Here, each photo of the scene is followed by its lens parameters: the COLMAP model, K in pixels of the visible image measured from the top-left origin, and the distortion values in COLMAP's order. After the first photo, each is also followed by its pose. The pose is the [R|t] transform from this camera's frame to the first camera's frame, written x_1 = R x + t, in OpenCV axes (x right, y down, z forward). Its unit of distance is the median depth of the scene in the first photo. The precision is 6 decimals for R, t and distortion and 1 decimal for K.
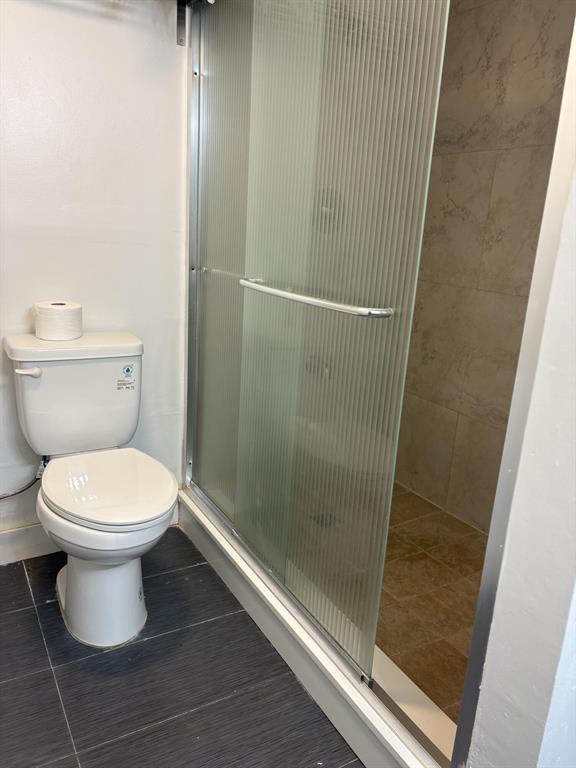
lens RADIAL K [[579.9, 0, 283.5], [0, 579.9, 385.2], [0, 0, 1]] dist [0.001603, 0.002954]
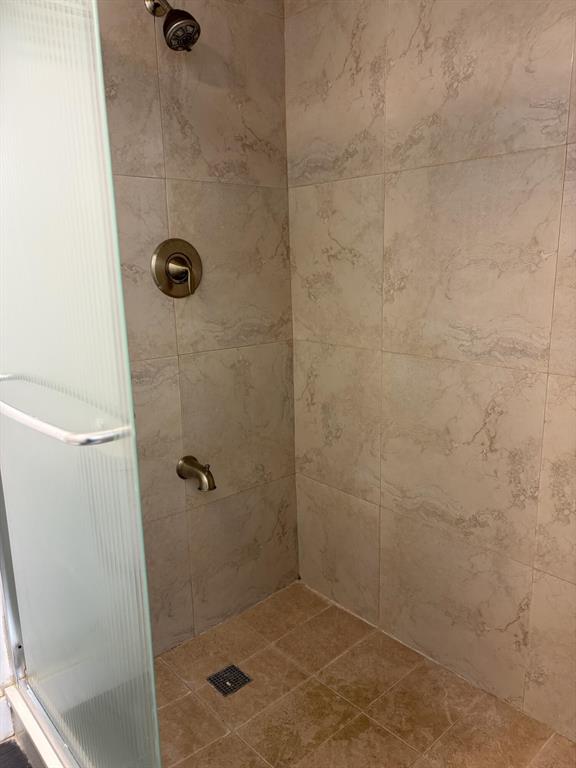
lens RADIAL K [[579.9, 0, 291.4], [0, 579.9, 385.1], [0, 0, 1]] dist [0.001603, 0.002954]
pose [[0.976347, -0.121301, 0.178974, 0.072654], [0.130635, 0.990571, -0.041277, -0.105935], [-0.172280, 0.063681, 0.982987, 0.267541]]
